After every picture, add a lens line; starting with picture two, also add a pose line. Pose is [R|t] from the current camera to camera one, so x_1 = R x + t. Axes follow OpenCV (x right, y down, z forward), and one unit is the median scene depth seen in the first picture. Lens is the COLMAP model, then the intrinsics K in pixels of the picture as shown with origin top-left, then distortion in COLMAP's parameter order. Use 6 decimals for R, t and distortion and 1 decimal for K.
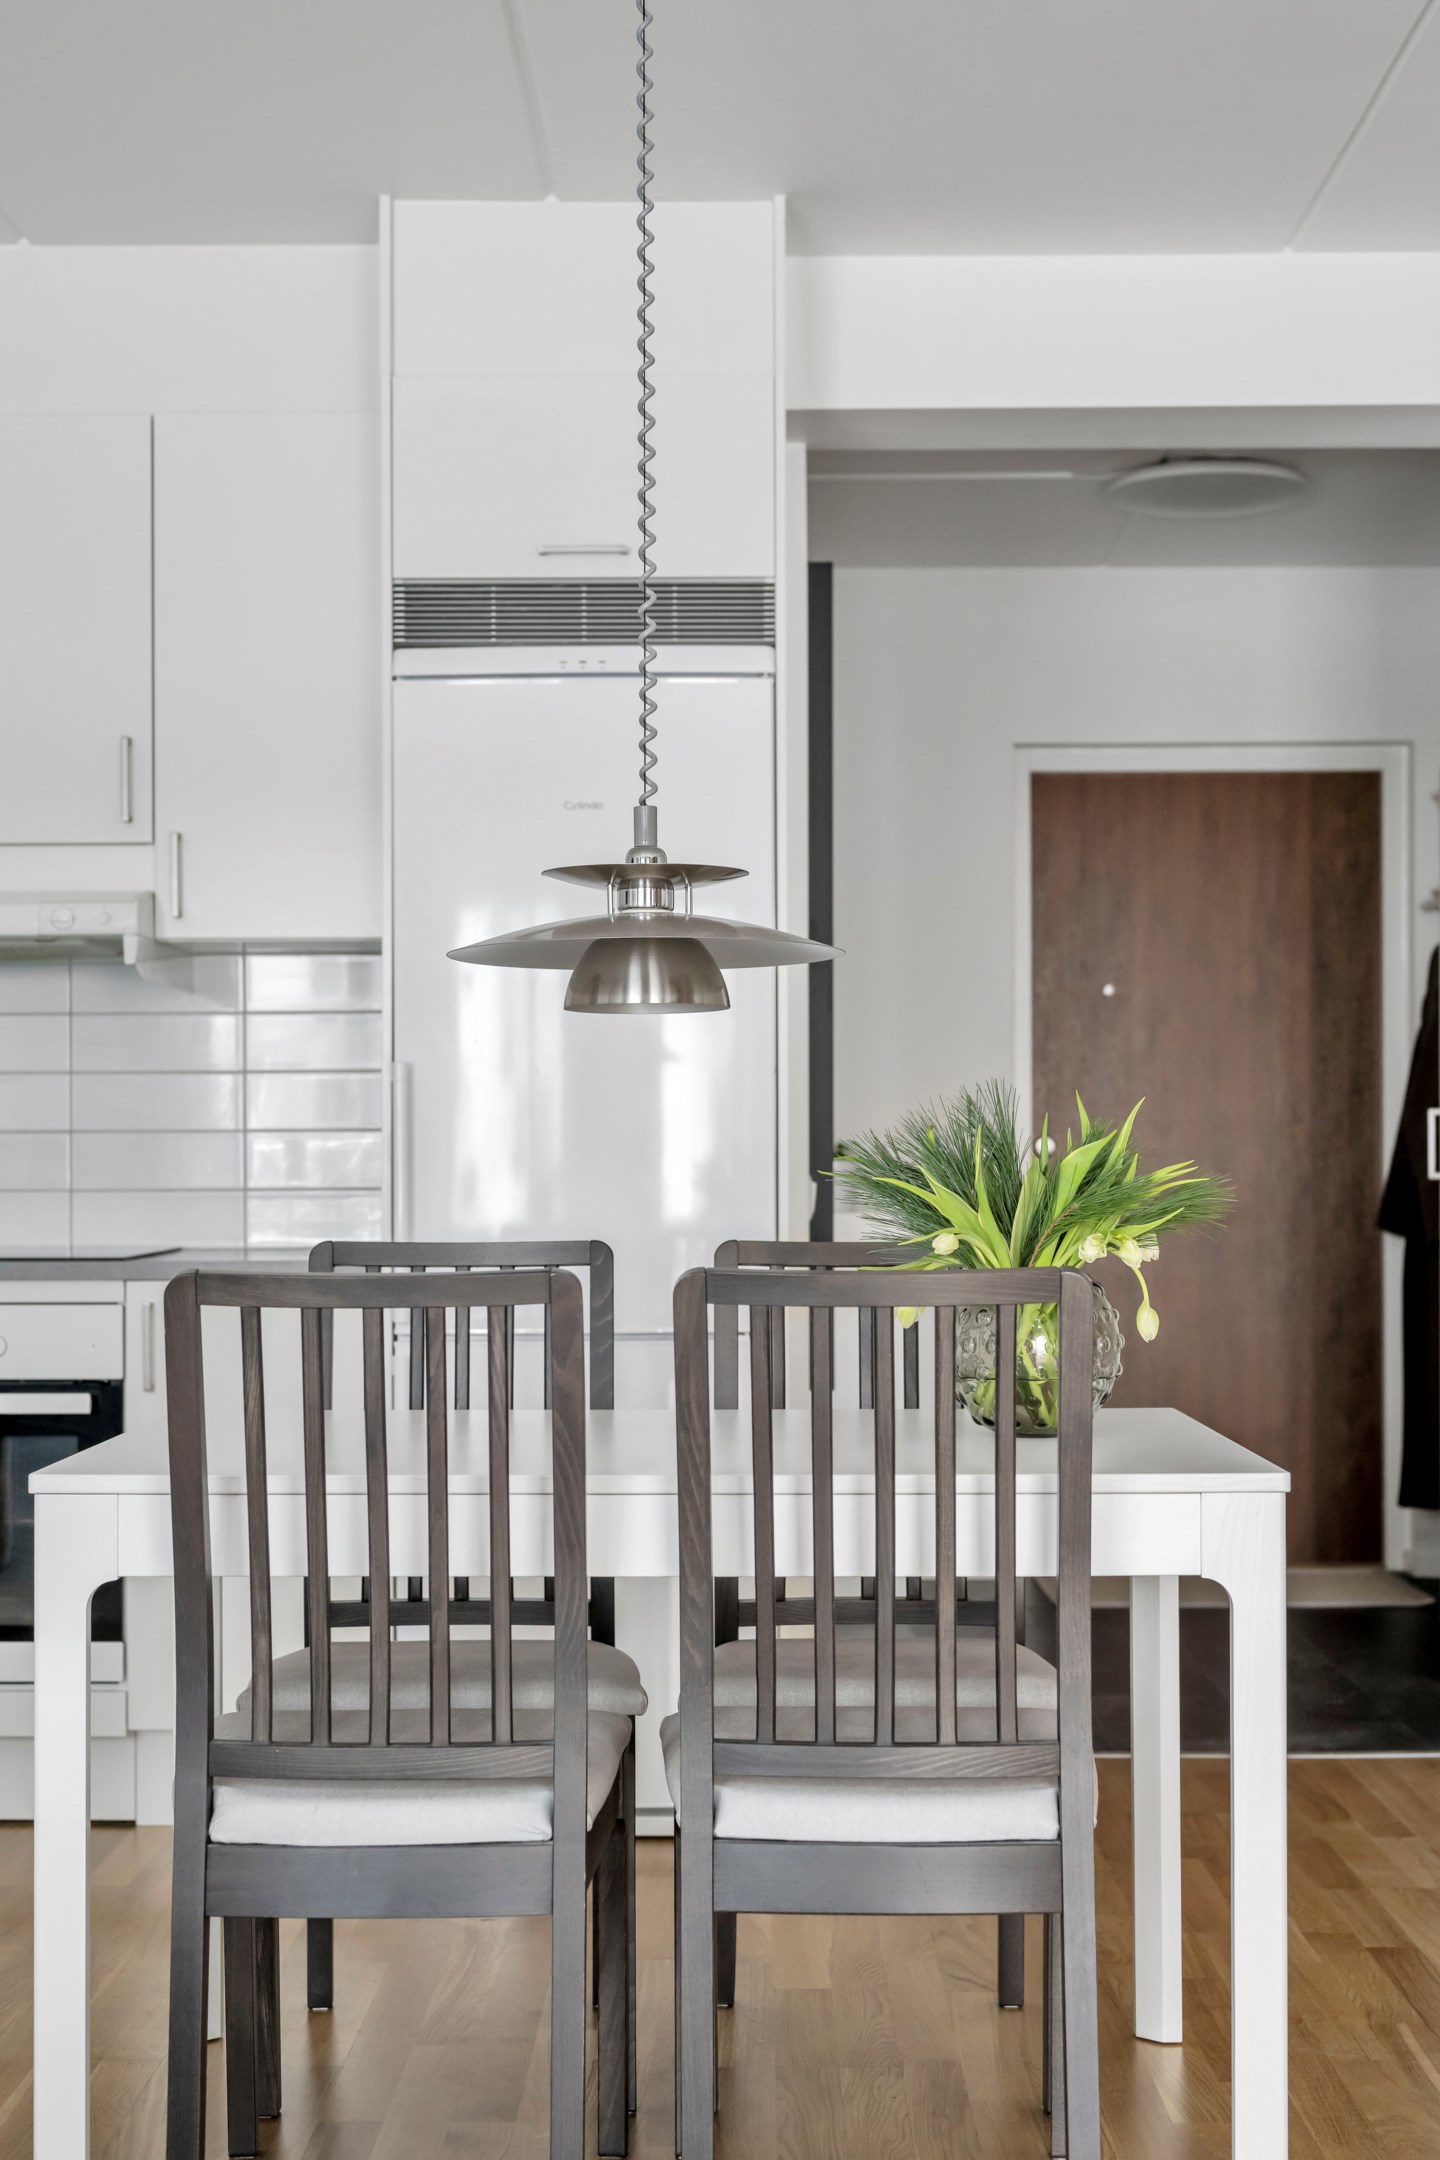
lens RADIAL K [[3078.6, 0, 719.4], [0, 3078.6, 1084.0], [0, 0, 1]] dist [-0.002246, 0.000000]
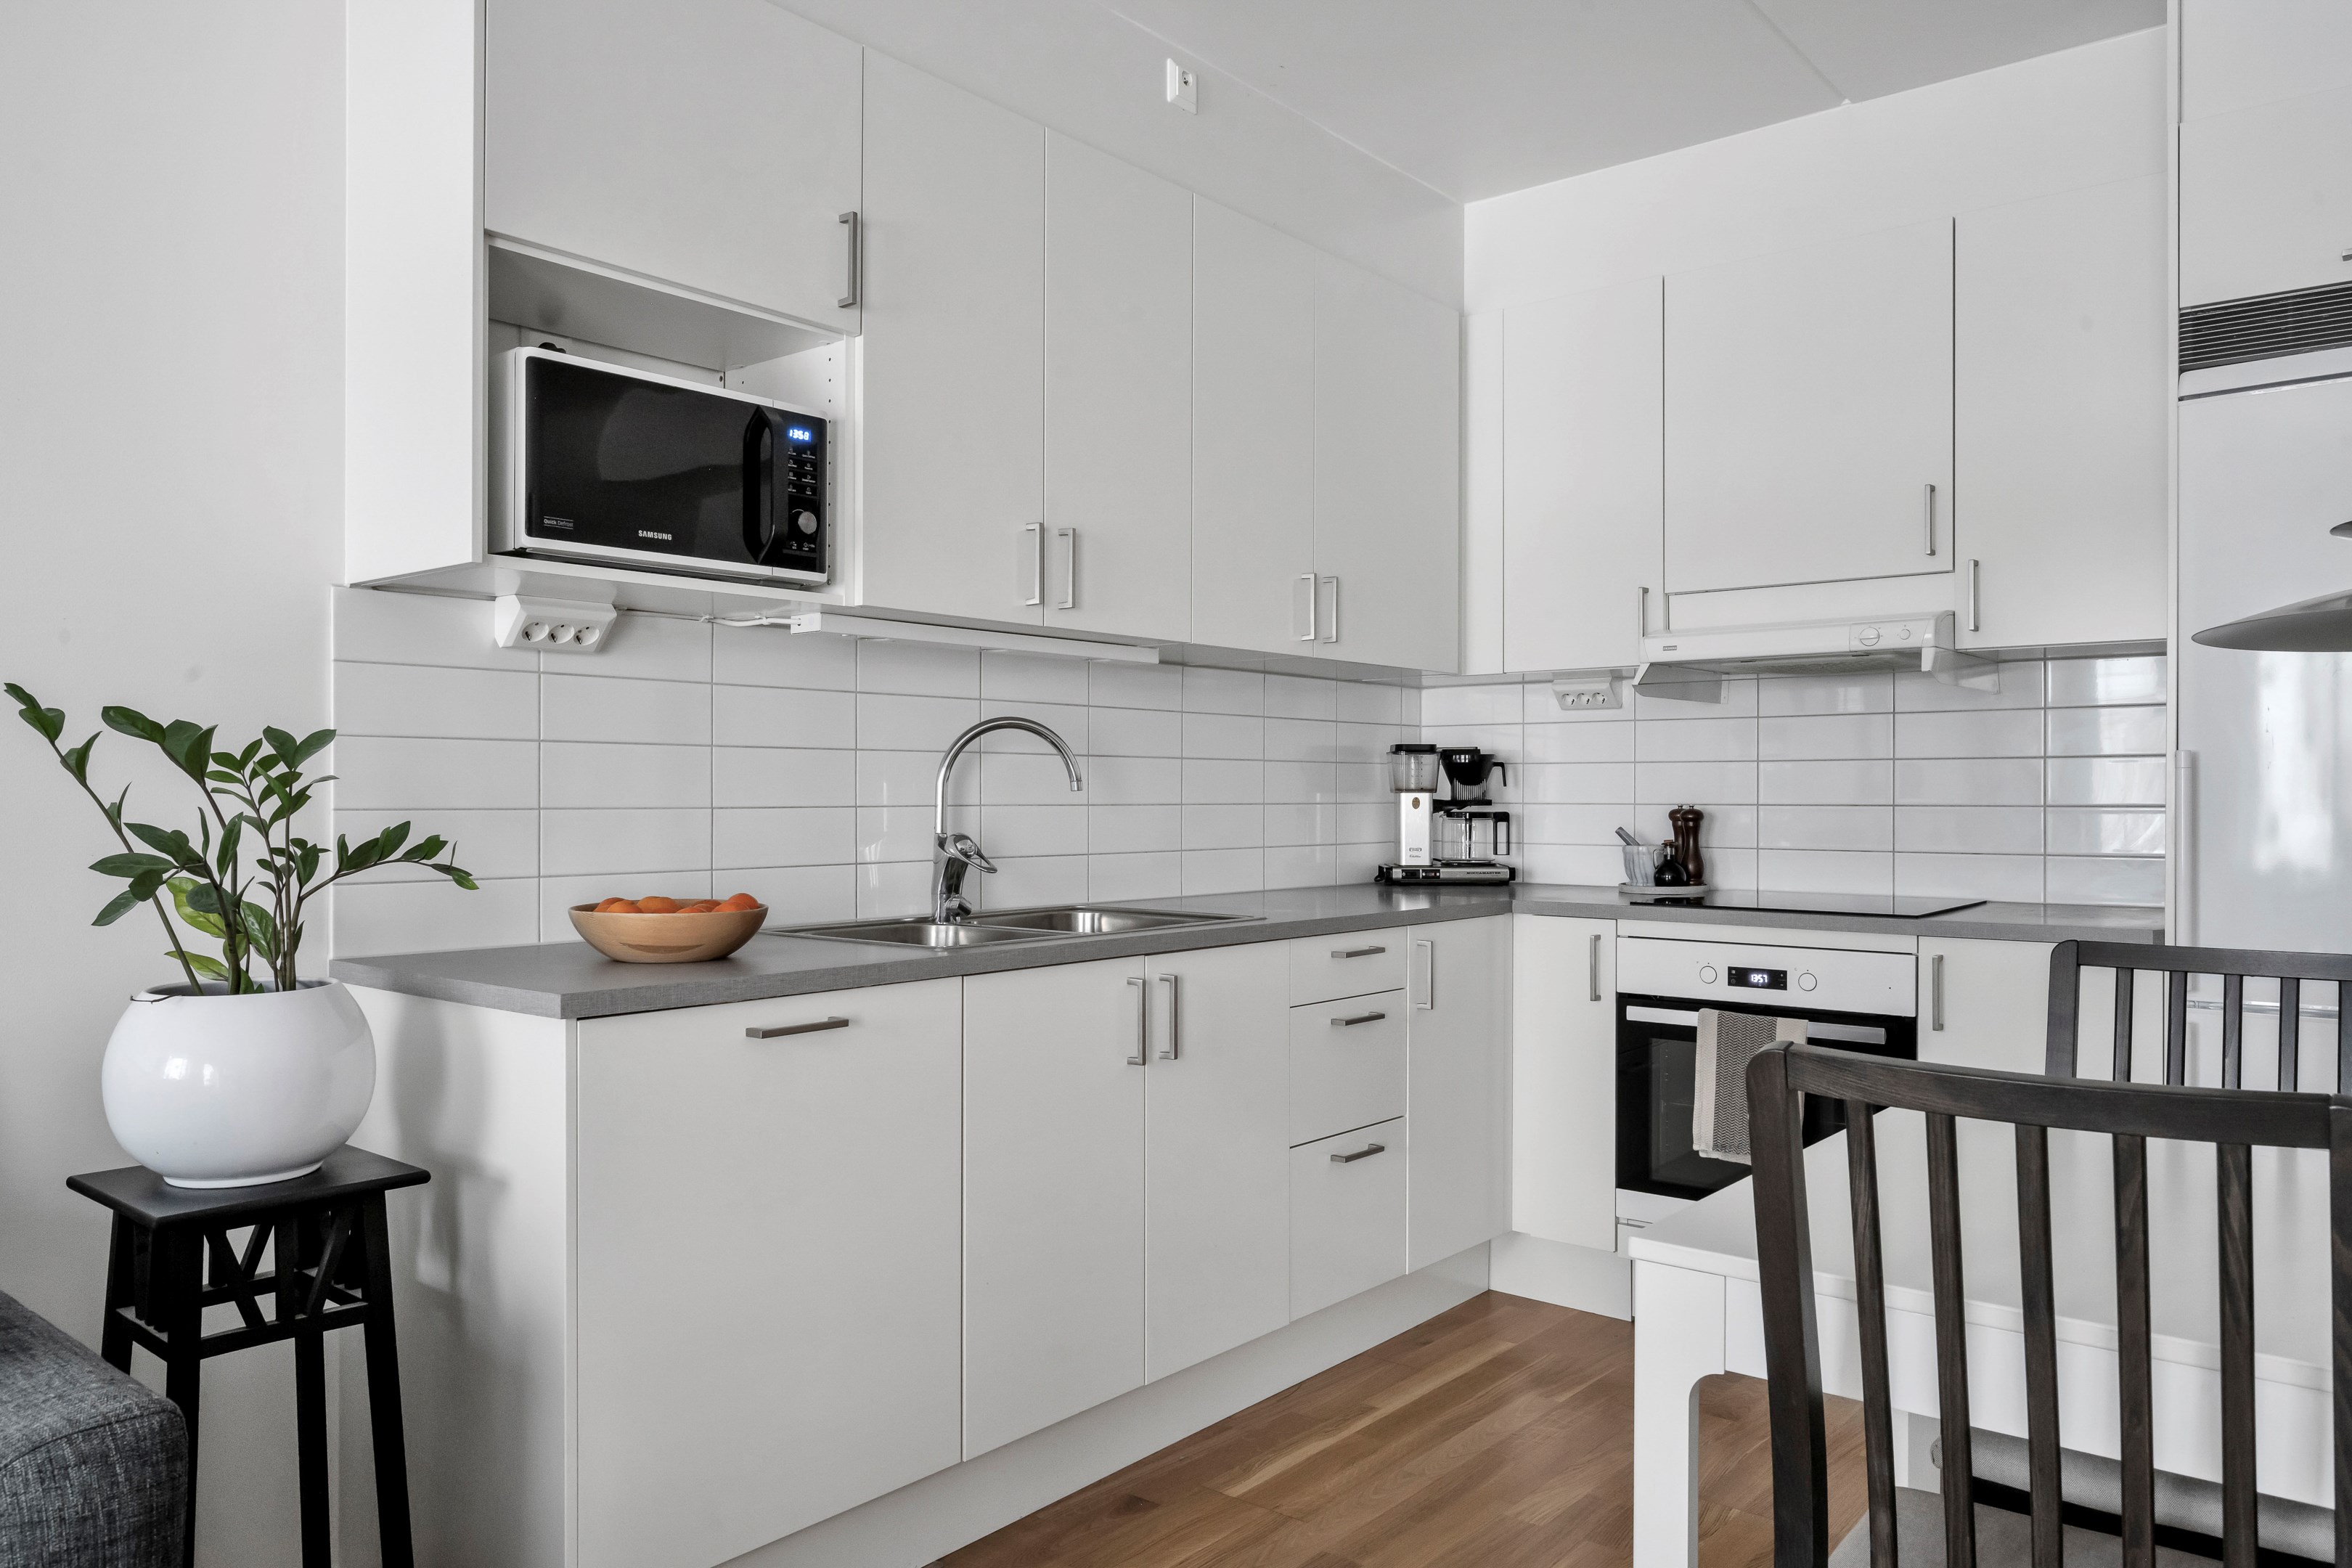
lens RADIAL K [[1599.4, 0, 1176.7], [0, 1599.4, 786.5], [0, 0, 1]] dist [-0.014331, -0.000224]
pose [[0.765512, 0.007805, -0.643374, -0.014422], [0.006898, 0.999769, 0.020336, -0.008509], [0.643384, -0.020006, 0.765282, 0.331181]]
